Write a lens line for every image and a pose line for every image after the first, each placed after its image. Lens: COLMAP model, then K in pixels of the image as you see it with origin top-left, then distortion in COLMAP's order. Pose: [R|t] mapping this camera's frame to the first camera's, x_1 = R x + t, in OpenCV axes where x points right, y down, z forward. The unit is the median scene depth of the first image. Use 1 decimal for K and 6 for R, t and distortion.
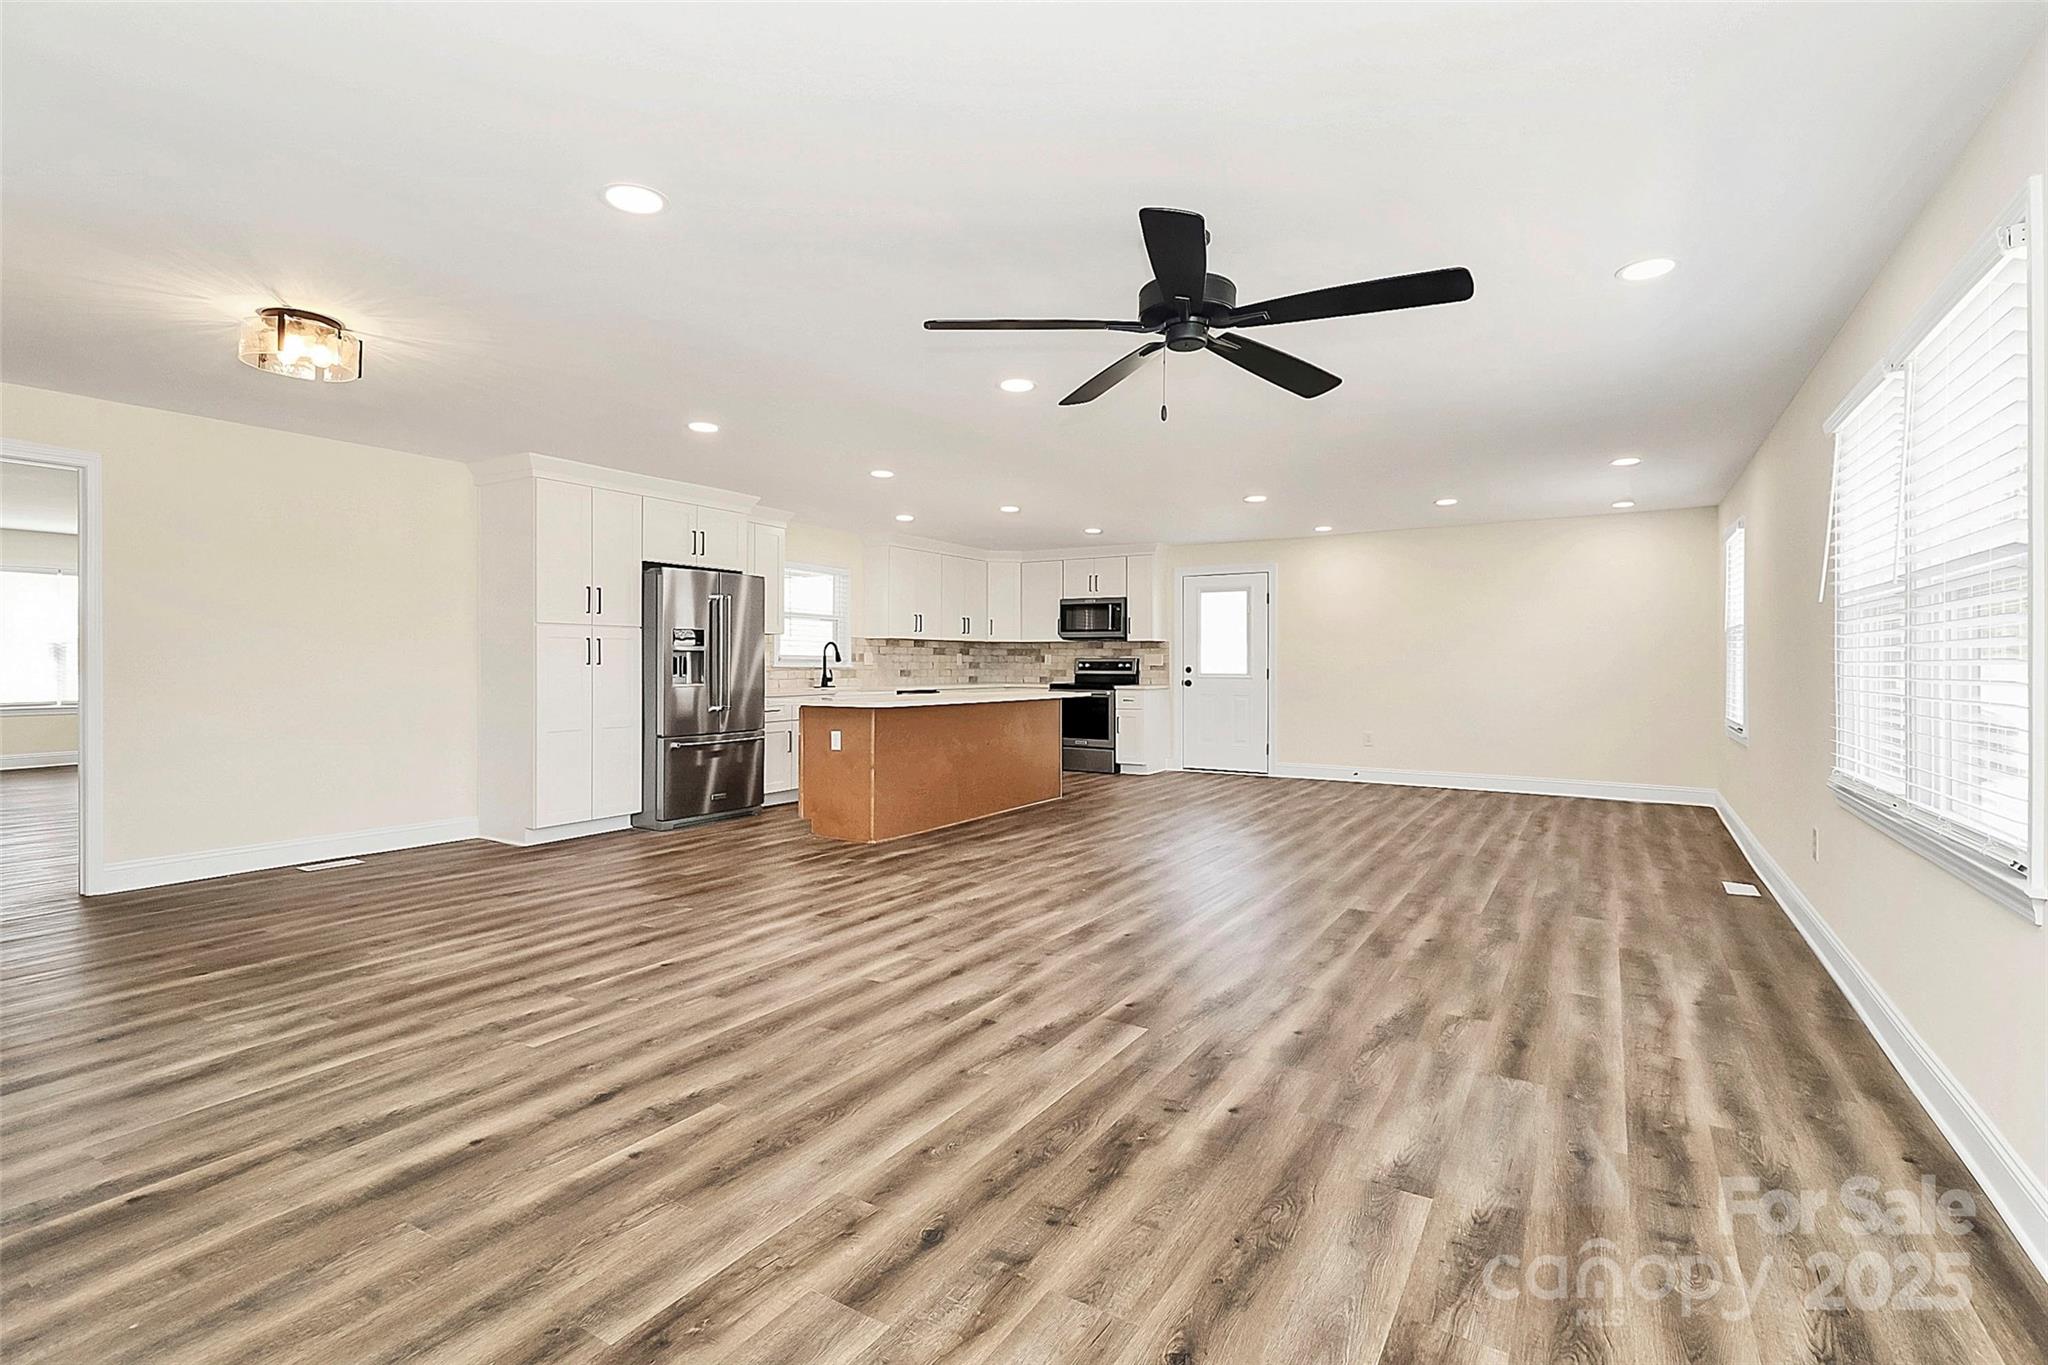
lens RADIAL K [[986.0, 0, 1019.6], [0, 986.0, 636.4], [0, 0, 1]] dist [0.000928, -0.008202]
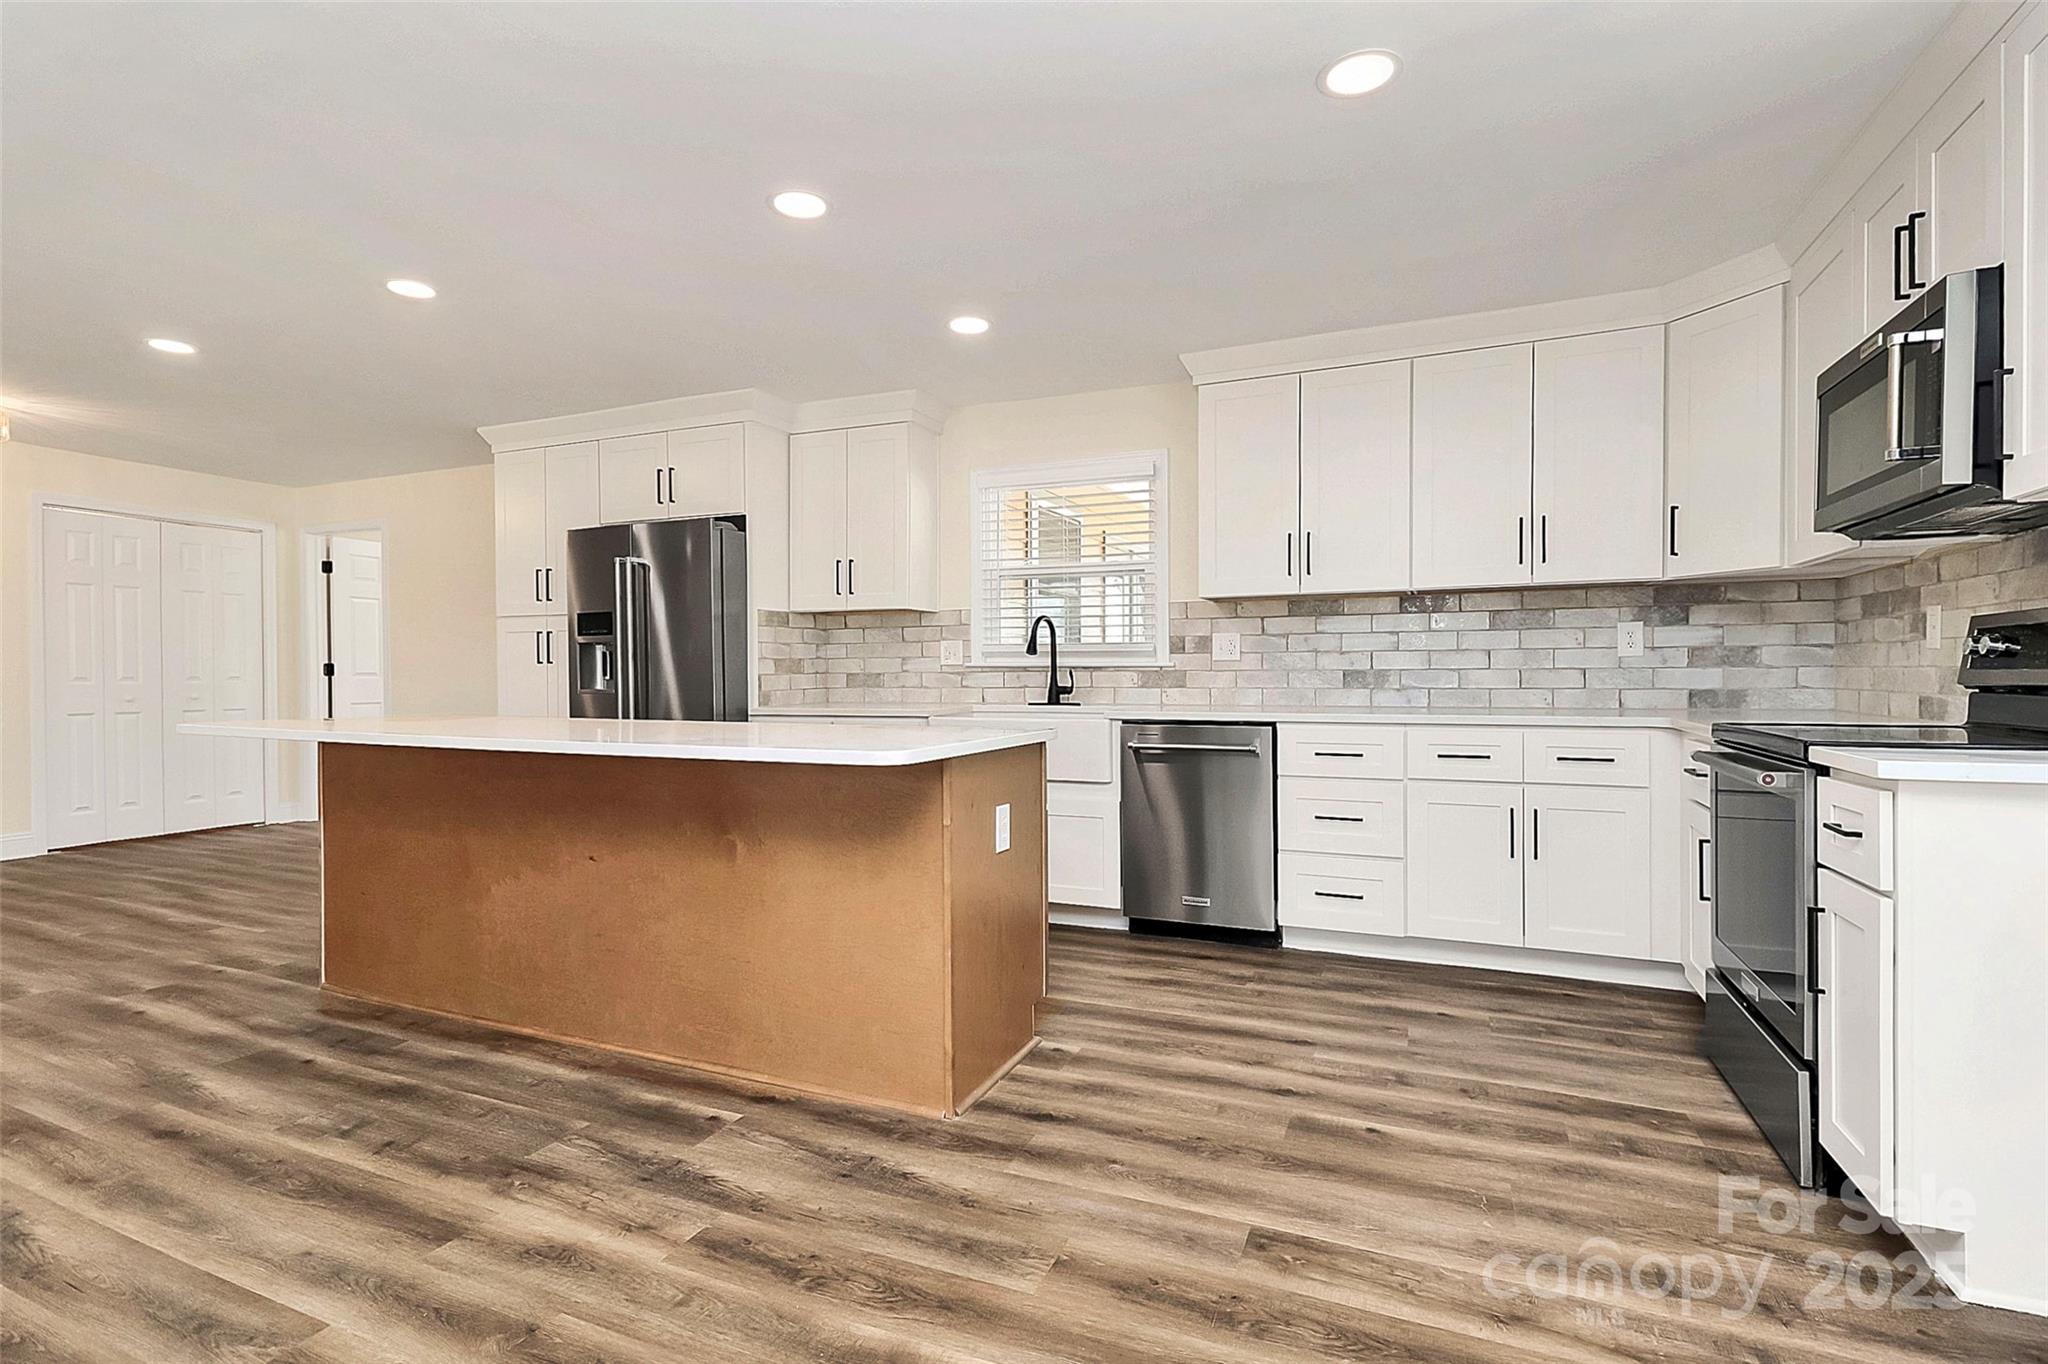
lens RADIAL K [[986.0, 0, 991.7], [0, 986.0, 645.8], [0, 0, 1]] dist [0.000928, -0.008202]
pose [[0.129649, -0.031473, -0.991060, 0.288120], [0.030680, 0.999145, -0.027717, 0.032411], [0.991085, -0.026812, 0.130504, 0.855652]]
